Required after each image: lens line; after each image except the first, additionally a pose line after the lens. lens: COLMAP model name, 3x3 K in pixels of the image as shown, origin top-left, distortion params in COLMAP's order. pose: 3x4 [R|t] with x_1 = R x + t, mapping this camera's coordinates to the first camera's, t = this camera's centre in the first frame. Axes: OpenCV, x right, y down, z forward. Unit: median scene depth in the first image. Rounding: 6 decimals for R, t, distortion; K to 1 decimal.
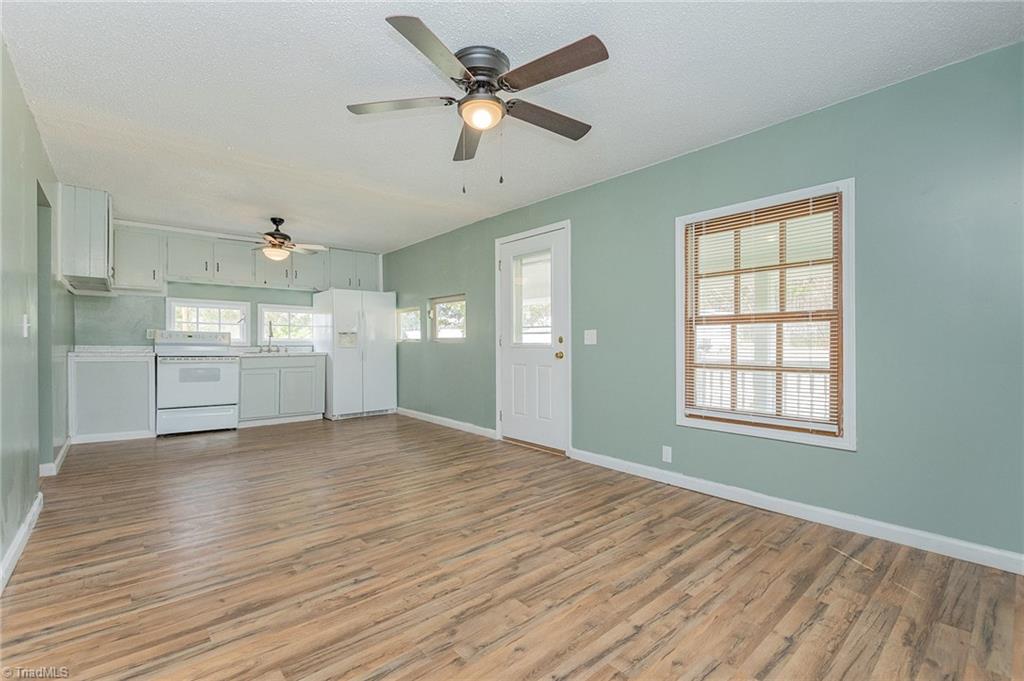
lens RADIAL K [[465.9, 0, 510.8], [0, 465.9, 346.2], [0, 0, 1]] dist [-0.002092, -0.000642]
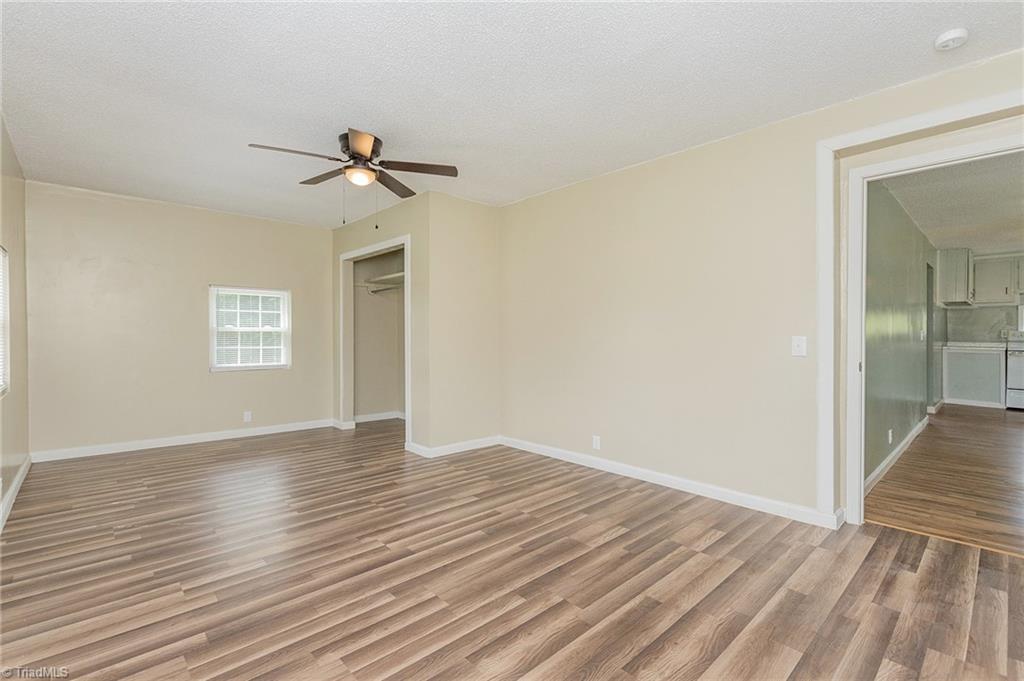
lens RADIAL K [[452.8, 0, 512.4], [0, 452.8, 335.6], [0, 0, 1]] dist [0.001543, -0.001088]
pose [[0.046030, 0.006012, -0.998922, 0.544961], [-0.004615, 0.999972, 0.005805, -0.024837], [0.998929, 0.004343, 0.046056, -0.561227]]
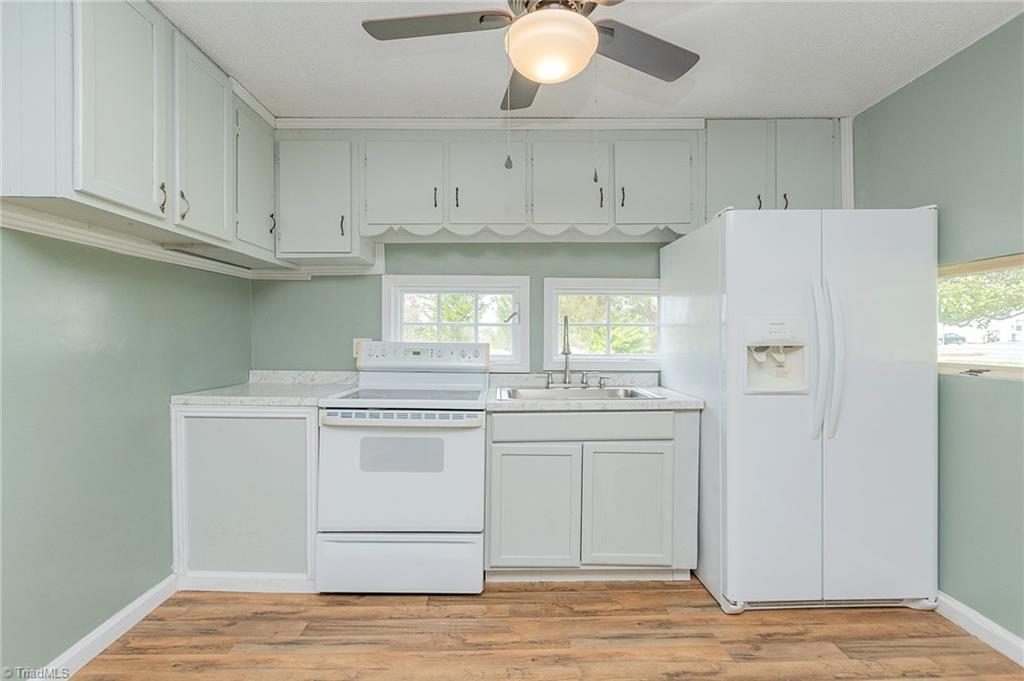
lens RADIAL K [[452.8, 0, 512.4], [0, 452.8, 335.6], [0, 0, 1]] dist [0.001543, -0.001088]
pose [[0.782342, 0.001485, -0.622847, -0.383459], [-0.000807, 0.999999, 0.001371, -0.047160], [0.622848, -0.000570, 0.782342, 0.831610]]
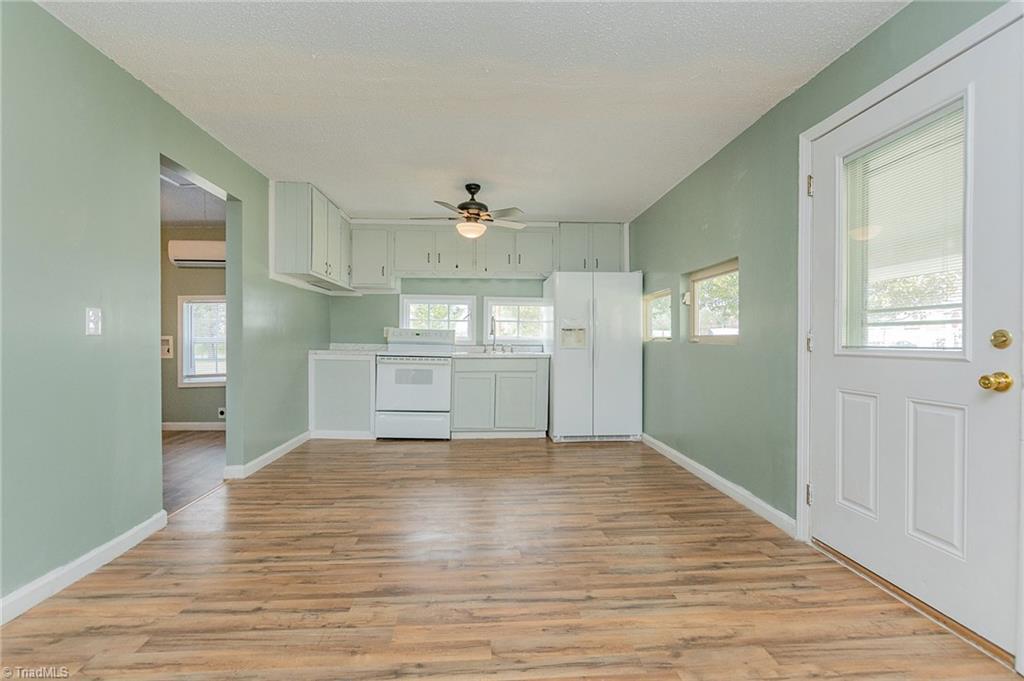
lens RADIAL K [[465.5, 0, 498.5], [0, 465.5, 344.7], [0, 0, 1]] dist [0.002131, -0.000135]
pose [[0.793695, 0.009507, -0.608241, 0.016950], [-0.009164, 0.999951, 0.003671, -0.006215], [0.608247, 0.002660, 0.793744, 0.419874]]
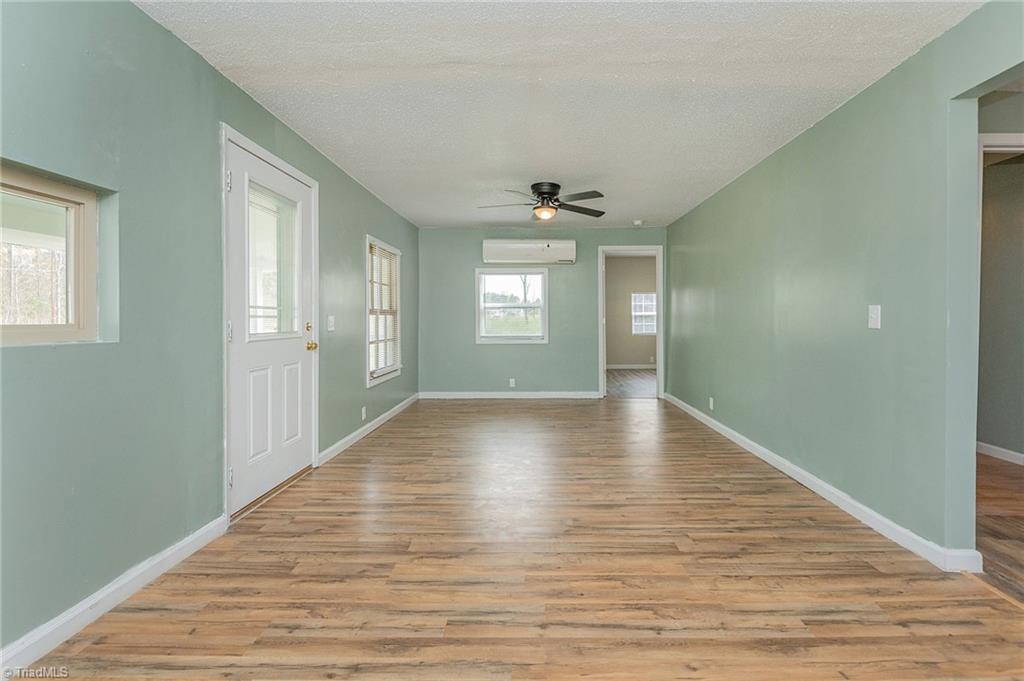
lens RADIAL K [[463.1, 0, 541.3], [0, 463.1, 315.4], [0, 0, 1]] dist [0.008734, -0.007009]
pose [[-0.774577, 0.003418, 0.632470, -0.605943], [0.004143, 0.999991, -0.000331, -0.026305], [-0.632466, 0.002364, -0.774585, 1.185447]]
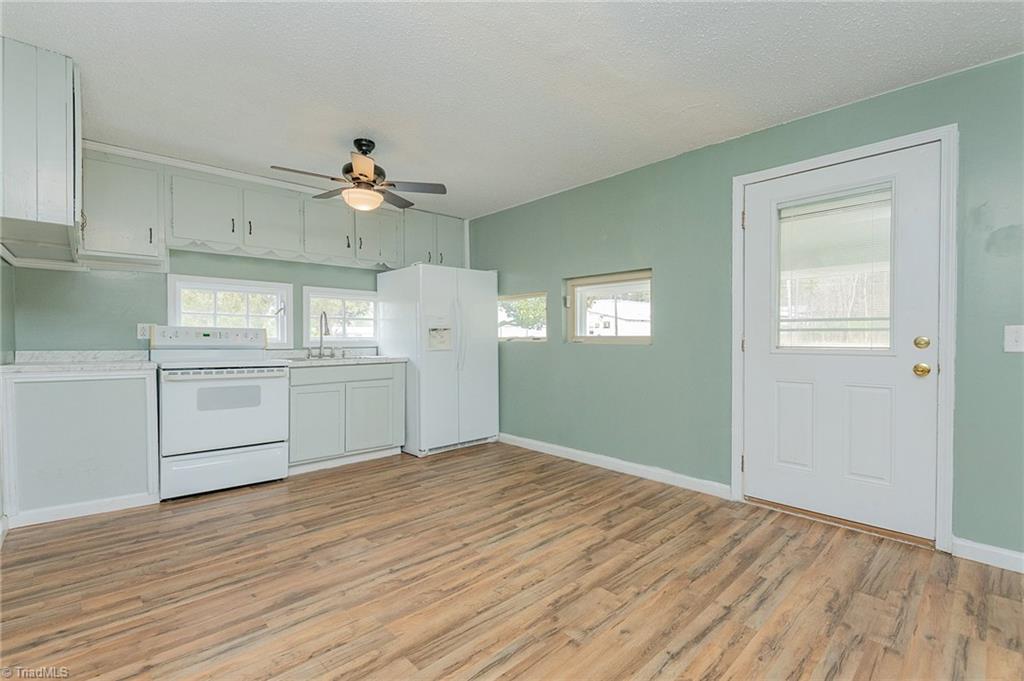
lens RADIAL K [[465.0, 0, 512.0], [0, 465.0, 340.5], [0, 0, 1]] dist [0.004772, -0.000258]
pose [[0.998753, -0.003173, 0.049830, -0.358339], [0.003190, 0.999995, -0.000271, -0.014099], [-0.049829, 0.000429, 0.998758, 0.402024]]
